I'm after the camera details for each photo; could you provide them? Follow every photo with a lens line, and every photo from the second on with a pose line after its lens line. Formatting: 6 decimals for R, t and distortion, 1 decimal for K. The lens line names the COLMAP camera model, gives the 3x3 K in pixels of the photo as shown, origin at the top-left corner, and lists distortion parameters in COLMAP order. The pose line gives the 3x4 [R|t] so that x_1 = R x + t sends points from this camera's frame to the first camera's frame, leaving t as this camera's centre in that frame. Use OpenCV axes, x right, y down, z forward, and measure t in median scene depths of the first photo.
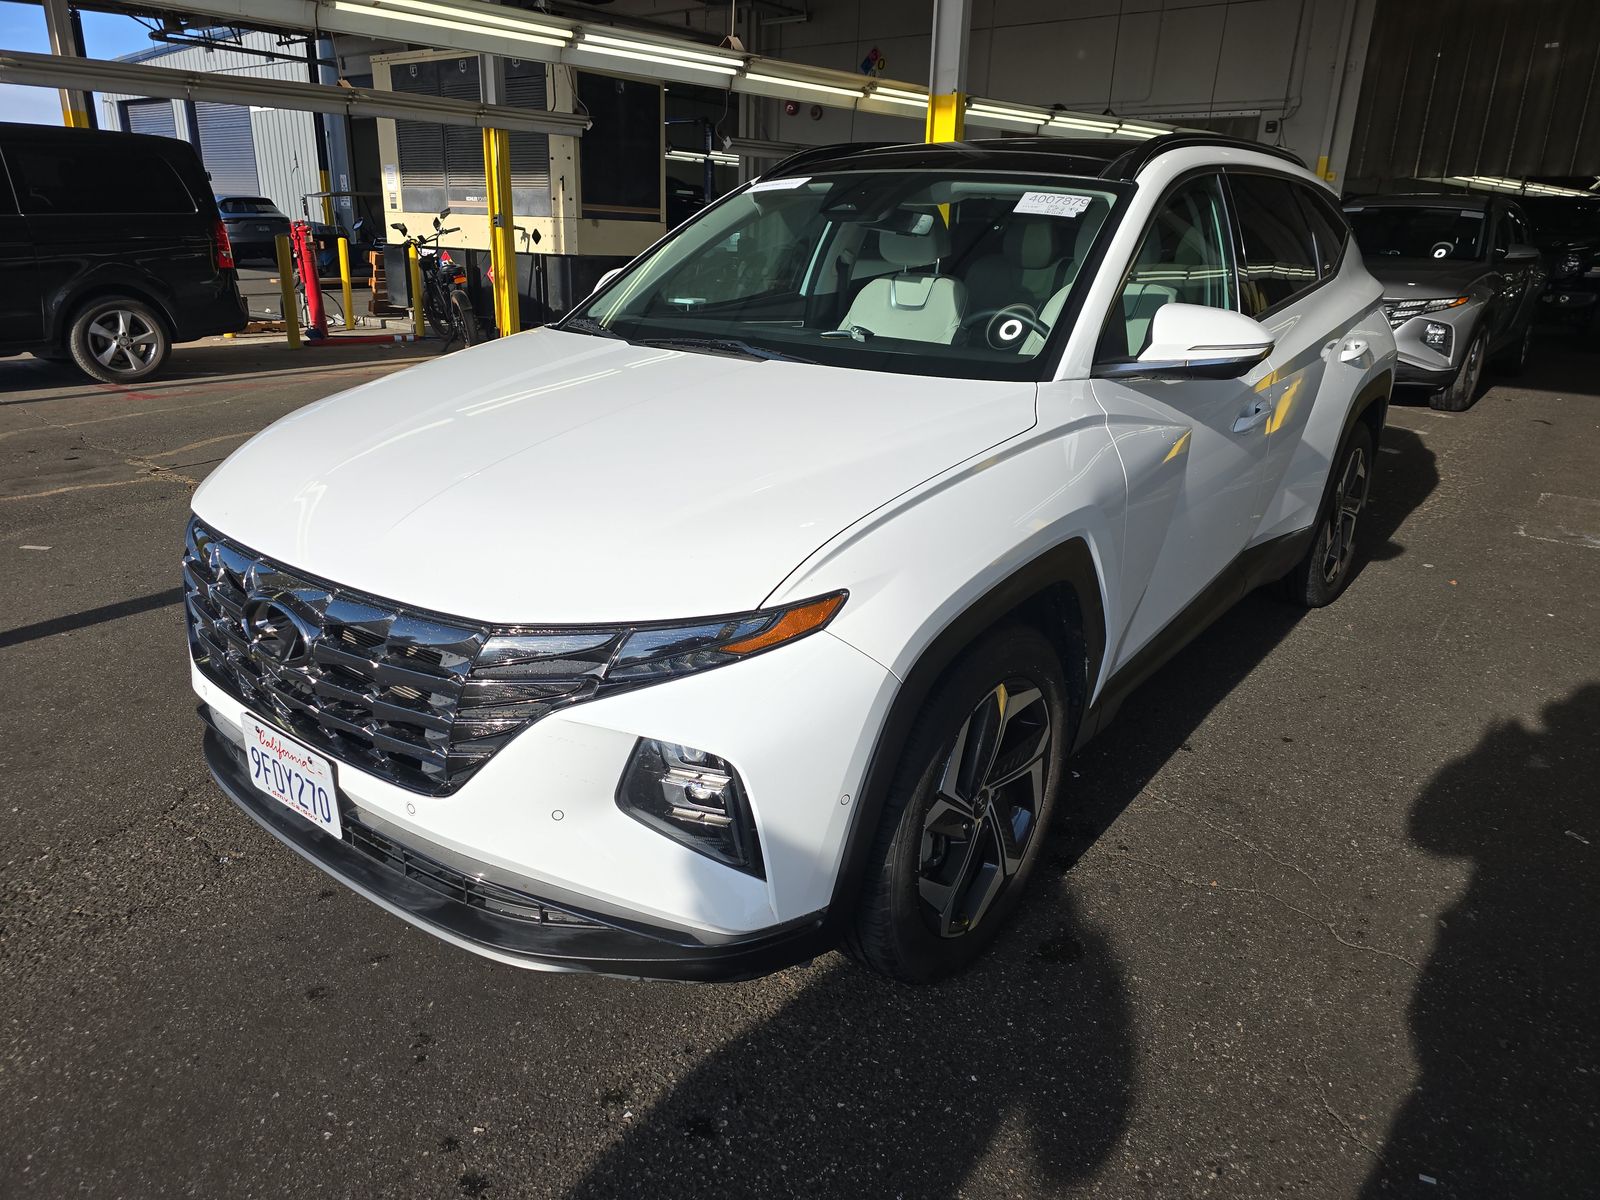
lens RADIAL K [[1073.7, 0, 797.8], [0, 1073.7, 600.8], [0, 0, 1]] dist [0.017678, -0.012841]
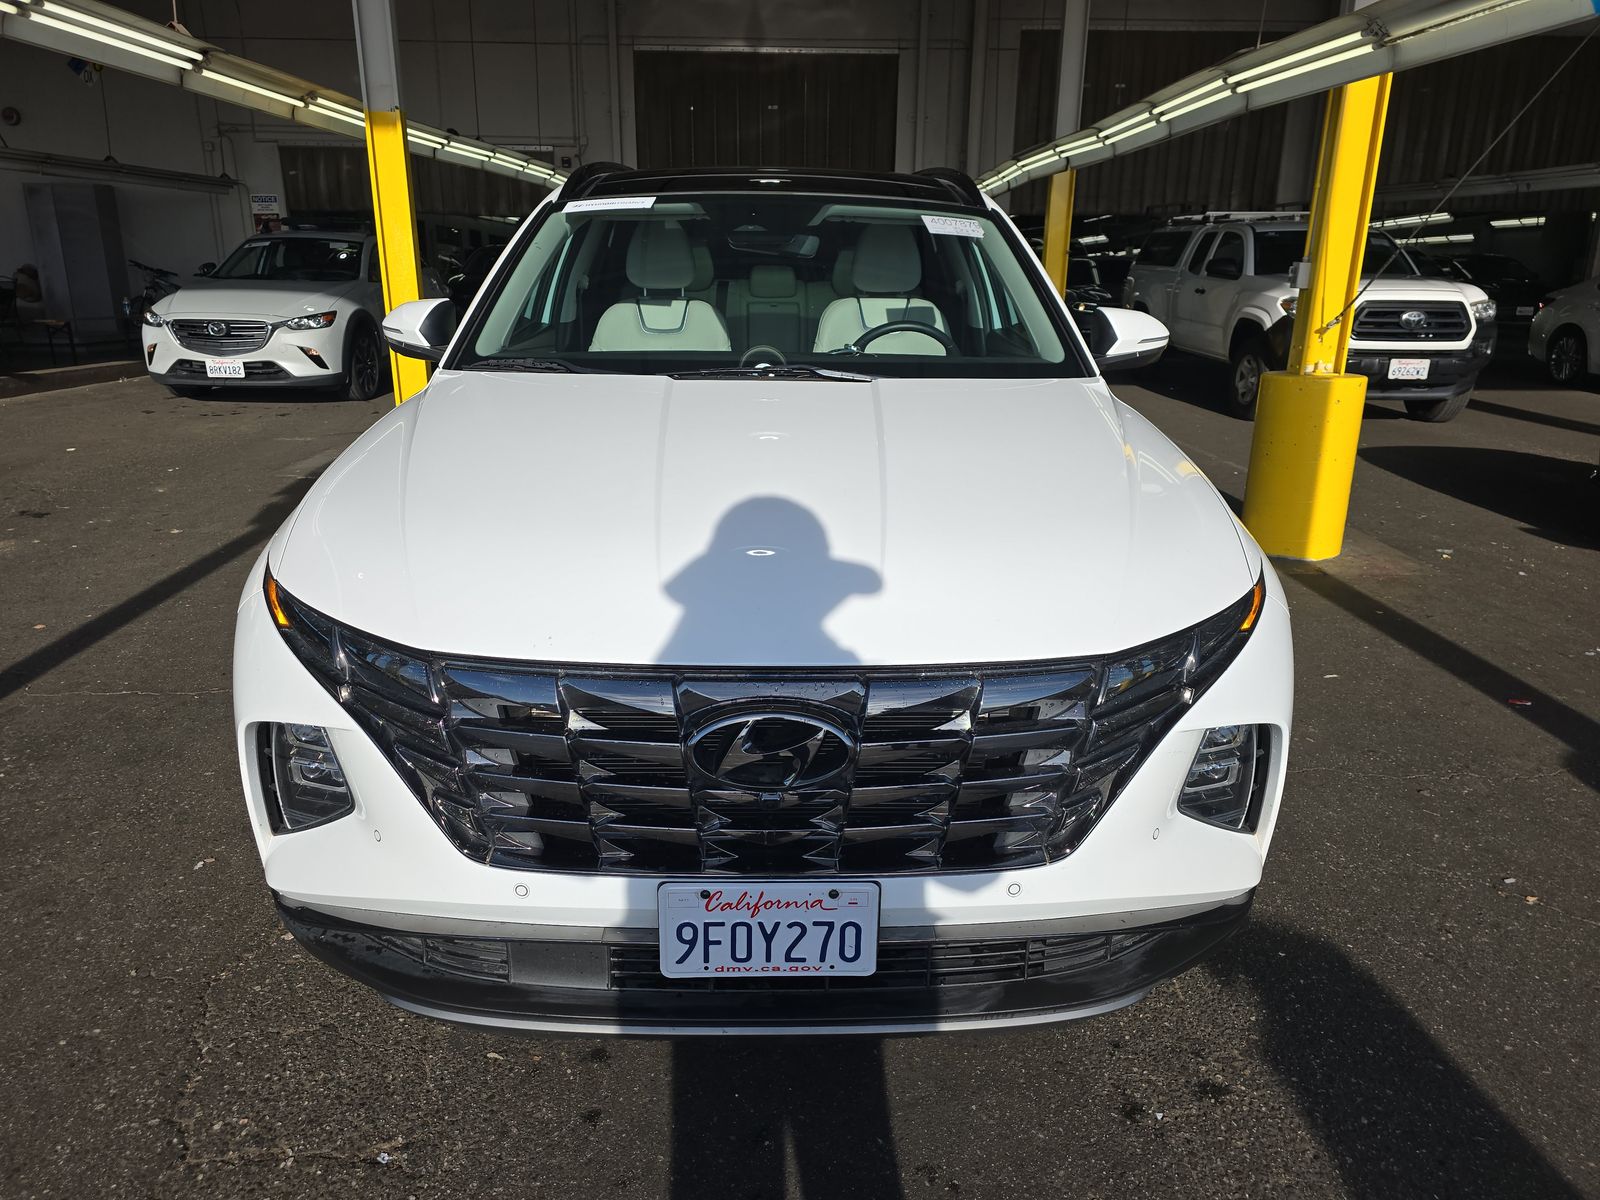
lens RADIAL K [[1073.7, 0, 799.0], [0, 1073.7, 596.7], [0, 0, 1]] dist [0.017678, -0.012841]
pose [[0.811344, -0.174431, 0.557938, -0.214365], [0.188880, 0.981473, 0.032177, -0.023676], [-0.553213, 0.079276, 0.829259, 0.074868]]
